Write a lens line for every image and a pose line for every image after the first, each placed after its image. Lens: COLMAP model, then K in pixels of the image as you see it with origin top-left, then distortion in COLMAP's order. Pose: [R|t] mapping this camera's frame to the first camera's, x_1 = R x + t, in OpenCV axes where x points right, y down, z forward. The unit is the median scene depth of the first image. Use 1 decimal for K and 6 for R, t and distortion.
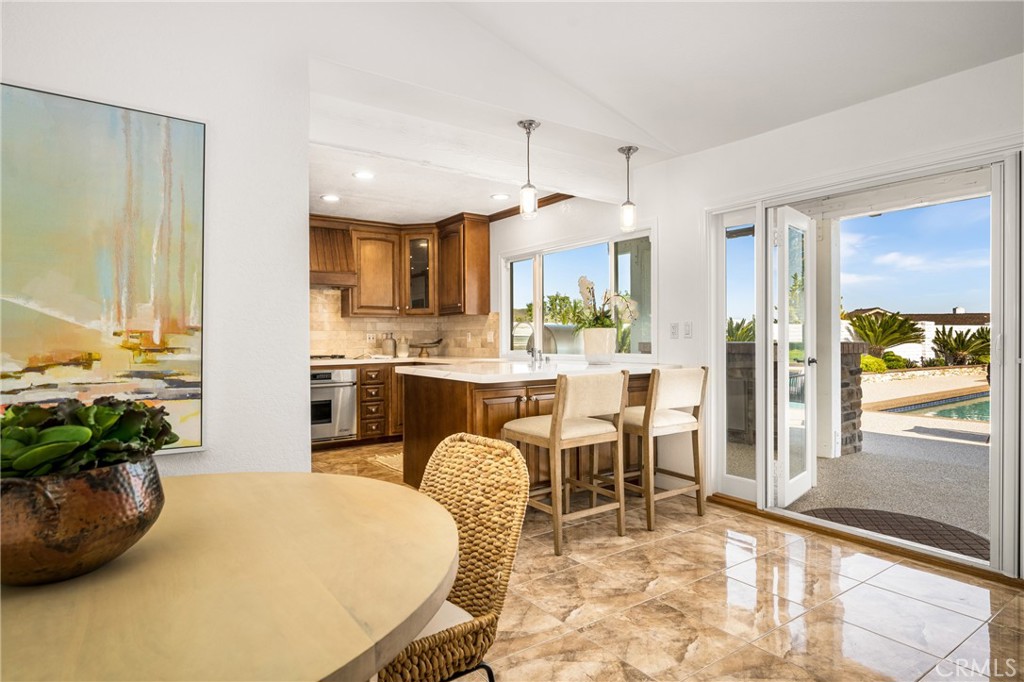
lens RADIAL K [[564.4, 0, 512.0], [0, 564.4, 341.0], [0, 0, 1]] dist [-0.000673, -0.000074]
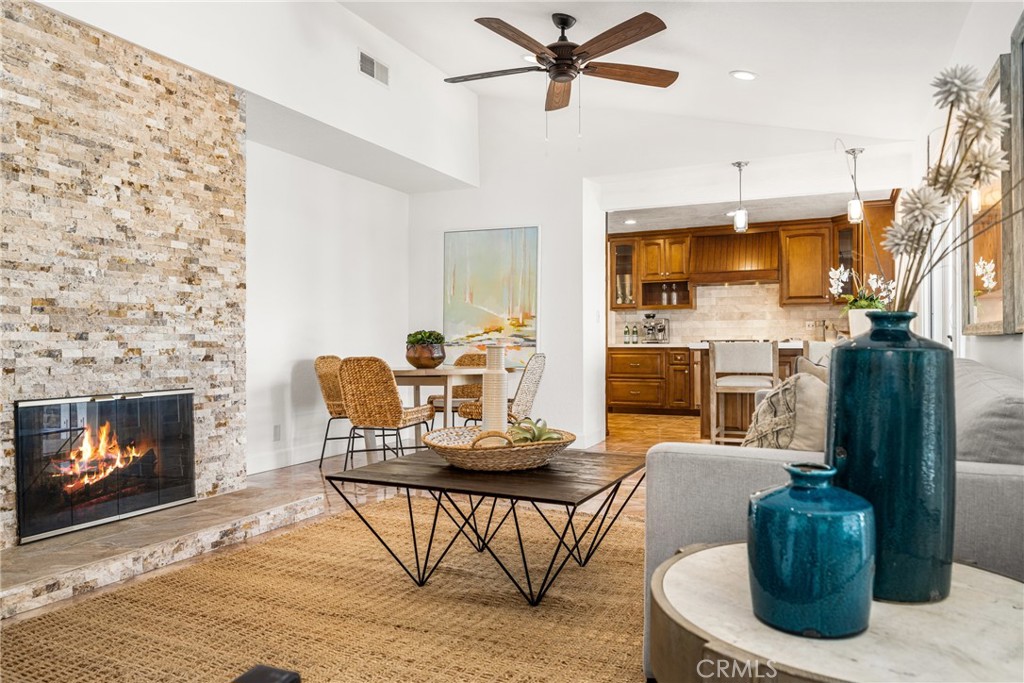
lens RADIAL K [[711.8, 0, 512.0], [0, 711.8, 341.5], [0, 0, 1]] dist [-0.000371, -0.000378]
pose [[0.507759, 0.002641, -0.861495, 1.931120], [-0.003225, 0.999994, 0.001165, 0.078049], [0.861493, 0.002186, 0.507764, -0.564314]]
